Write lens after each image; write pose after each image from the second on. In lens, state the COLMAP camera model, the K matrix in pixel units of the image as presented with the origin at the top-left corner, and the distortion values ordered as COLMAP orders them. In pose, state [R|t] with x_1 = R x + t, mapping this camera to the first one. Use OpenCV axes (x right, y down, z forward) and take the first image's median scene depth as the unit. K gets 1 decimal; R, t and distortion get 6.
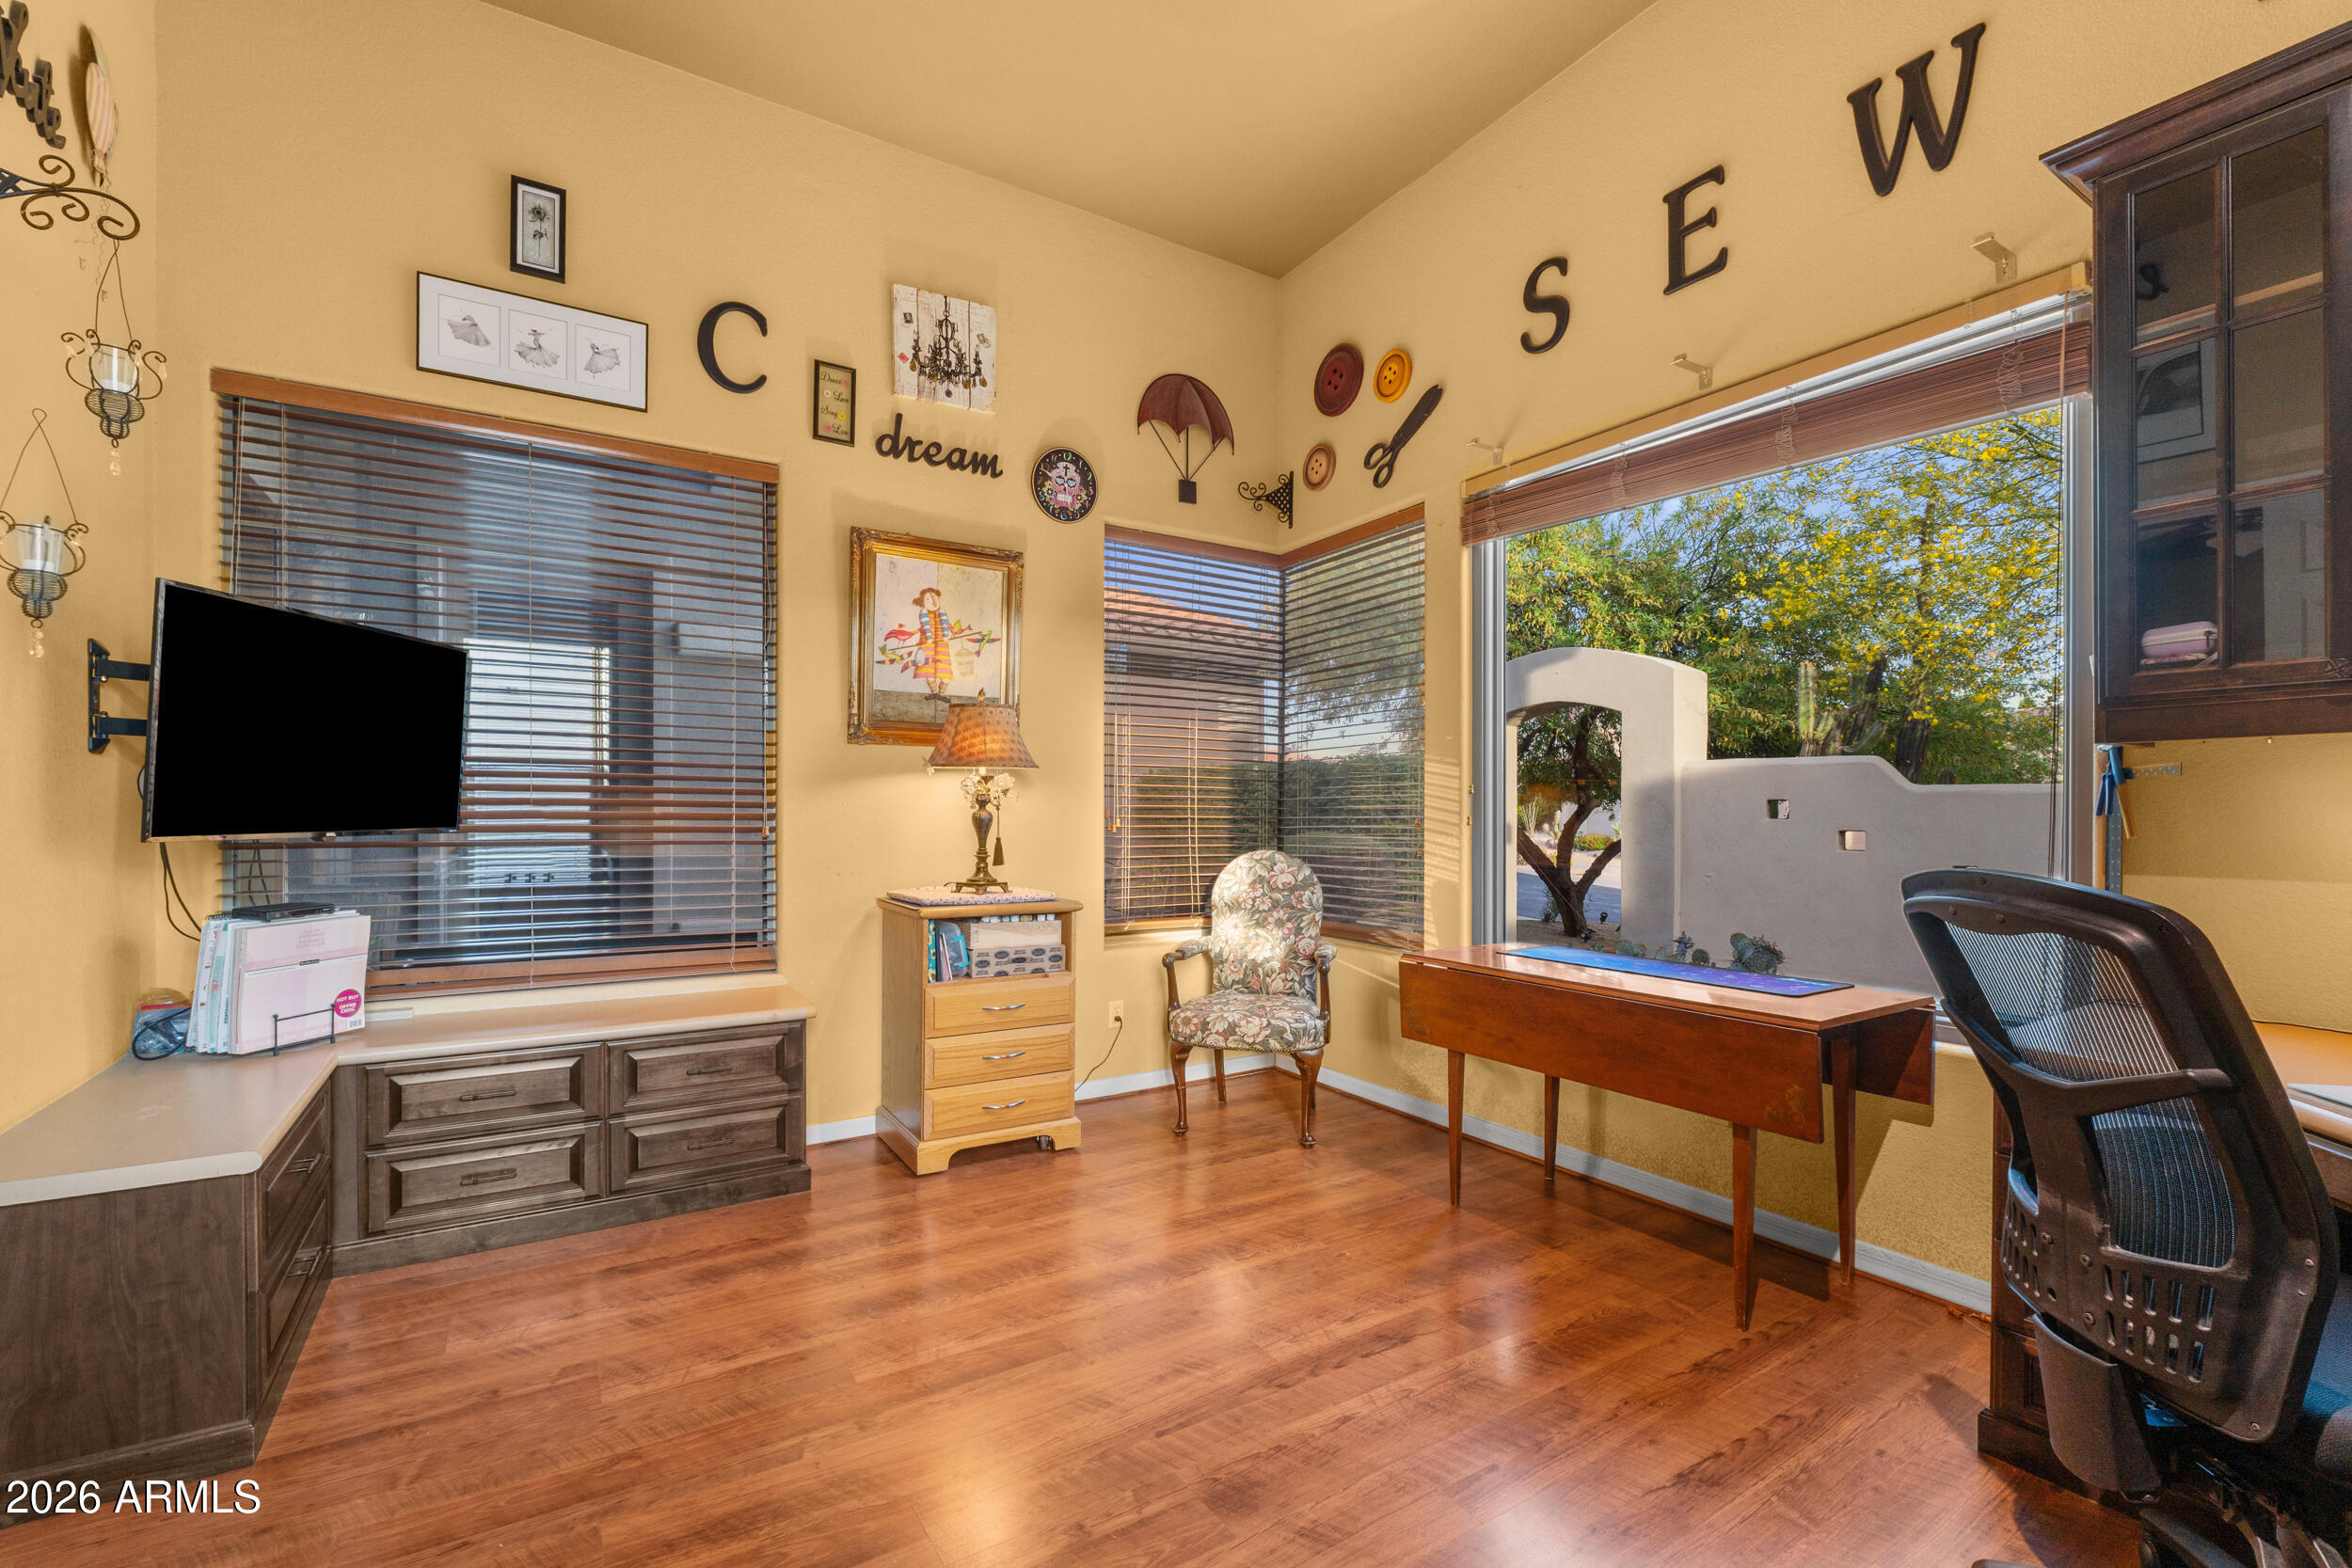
lens RADIAL K [[1010.8, 0, 1111.2], [0, 1010.8, 815.1], [0, 0, 1]] dist [-0.006759, -0.000985]
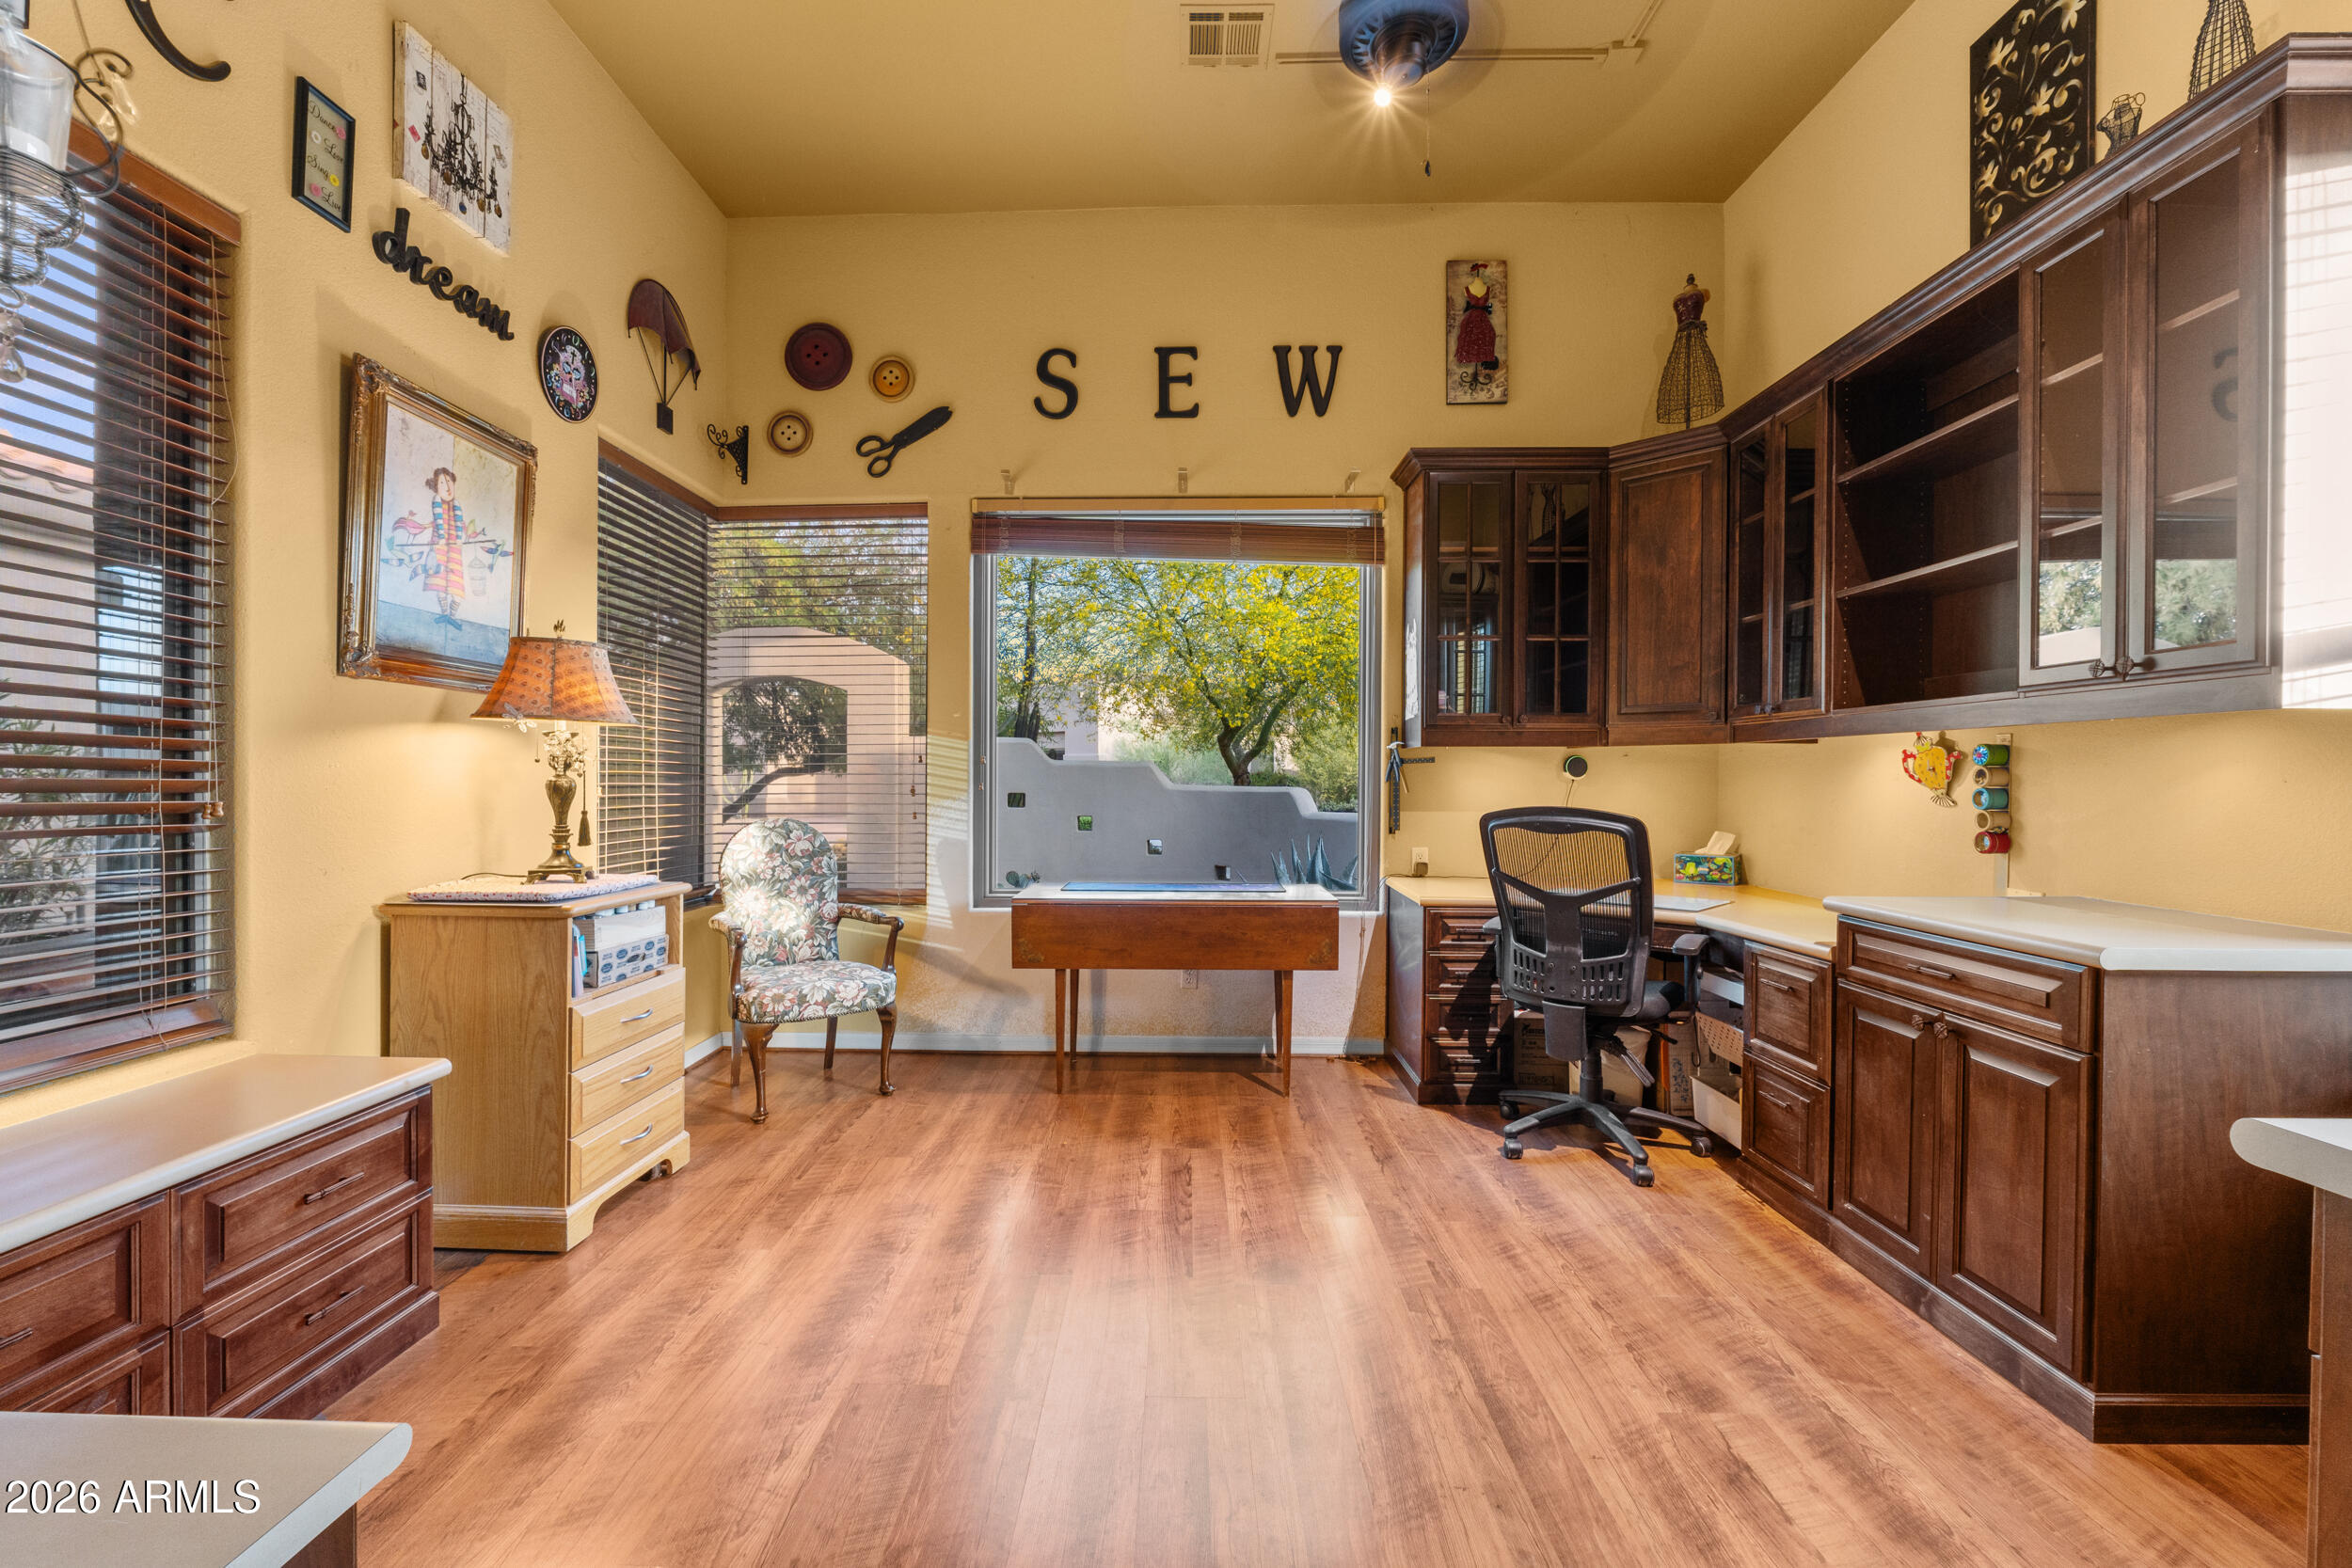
lens RADIAL K [[1005.4, 0, 1176.0], [0, 1005.4, 784.0], [0, 0, 1]] dist [-0.004689, -0.000818]
pose [[0.527218, -0.003120, 0.849724, -0.522489], [0.000864, 0.999995, 0.003136, -0.000841], [-0.849729, -0.000919, 0.527218, 0.180603]]
